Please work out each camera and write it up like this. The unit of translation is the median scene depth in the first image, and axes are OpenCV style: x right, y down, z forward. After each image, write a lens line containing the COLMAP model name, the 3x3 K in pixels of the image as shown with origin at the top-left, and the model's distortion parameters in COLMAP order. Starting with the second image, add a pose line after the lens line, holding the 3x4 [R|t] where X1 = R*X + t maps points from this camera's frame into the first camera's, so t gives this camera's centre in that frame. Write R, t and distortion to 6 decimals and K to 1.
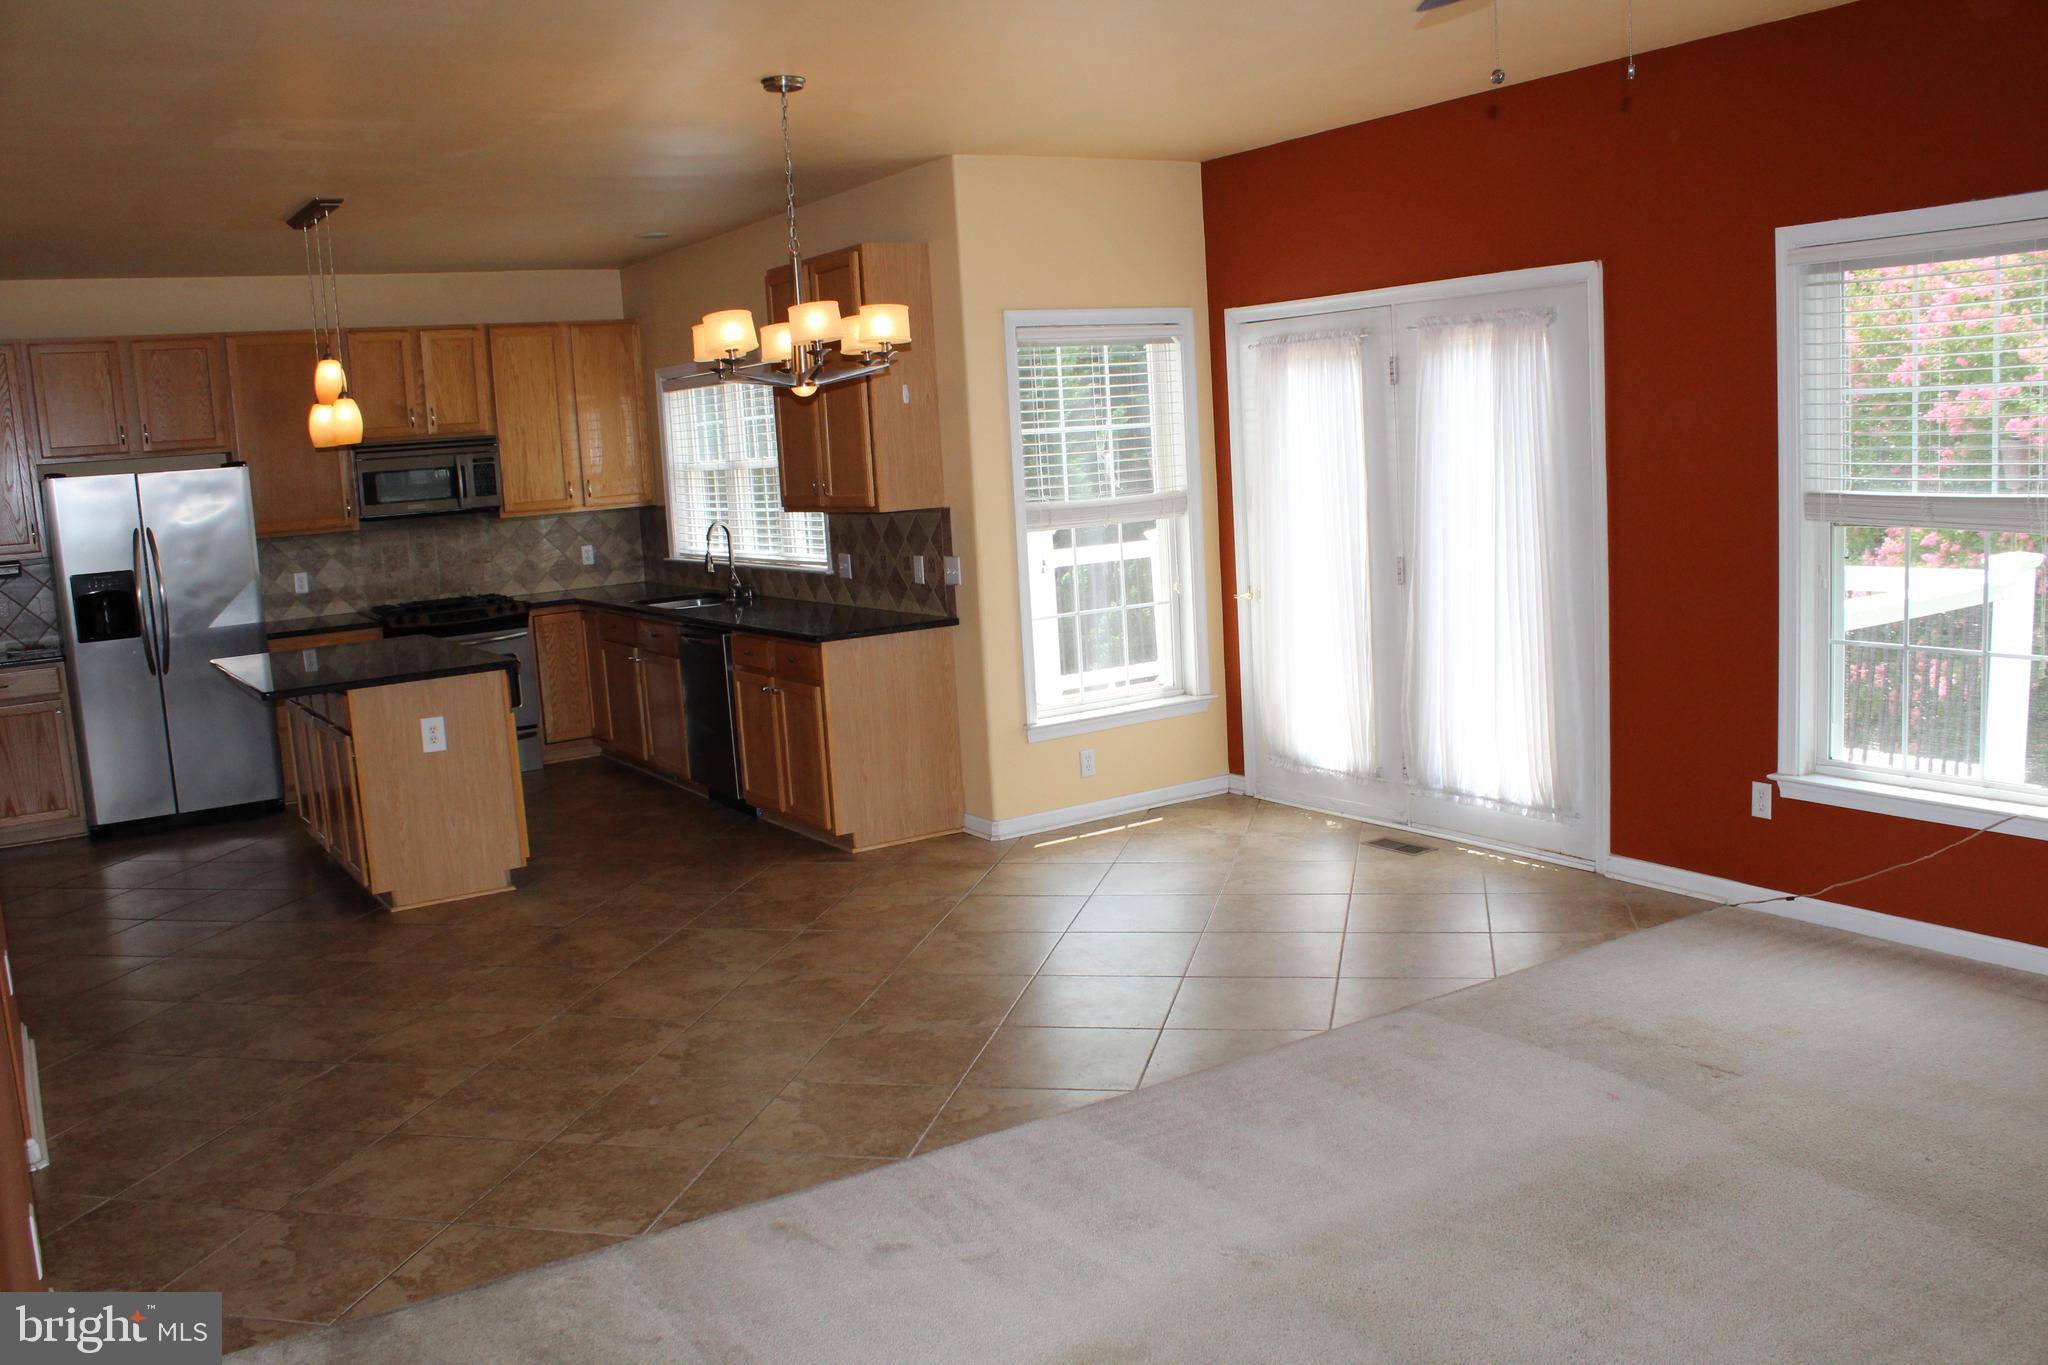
lens RADIAL K [[1729.7, 0, 1024.0], [0, 1729.7, 682.5], [0, 0, 1]] dist [-0.092437, 0.018917]
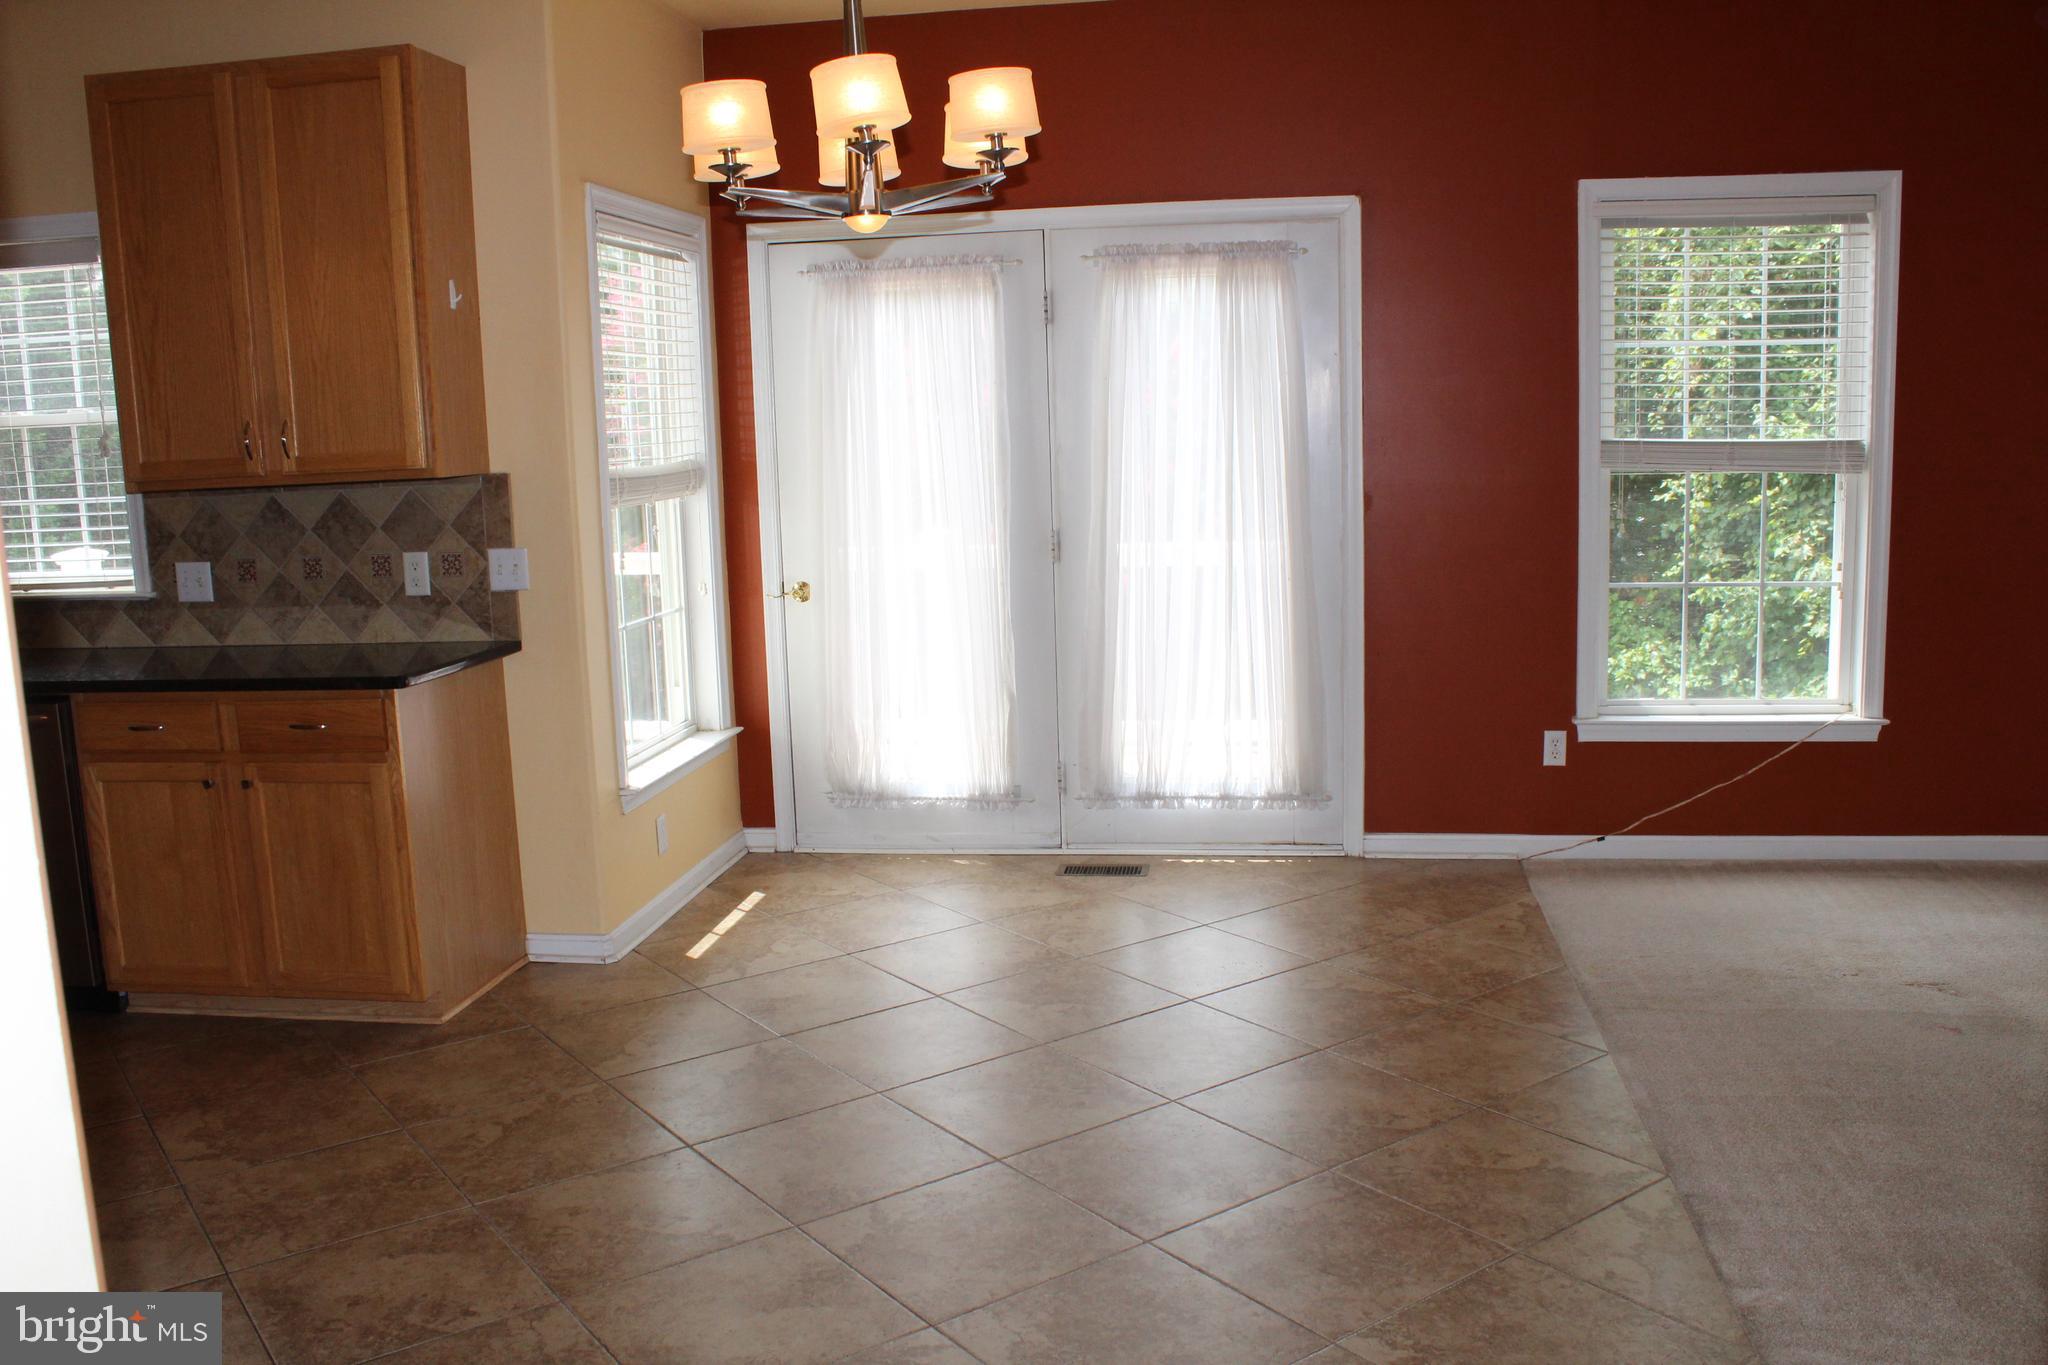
lens RADIAL K [[1729.7, 0, 1024.0], [0, 1729.7, 682.5], [0, 0, 1]] dist [-0.092437, 0.018917]
pose [[0.665082, -0.077034, 0.742786, -0.443167], [0.099951, 0.994898, 0.013686, -0.012477], [-0.740051, 0.065140, 0.669389, 0.464746]]
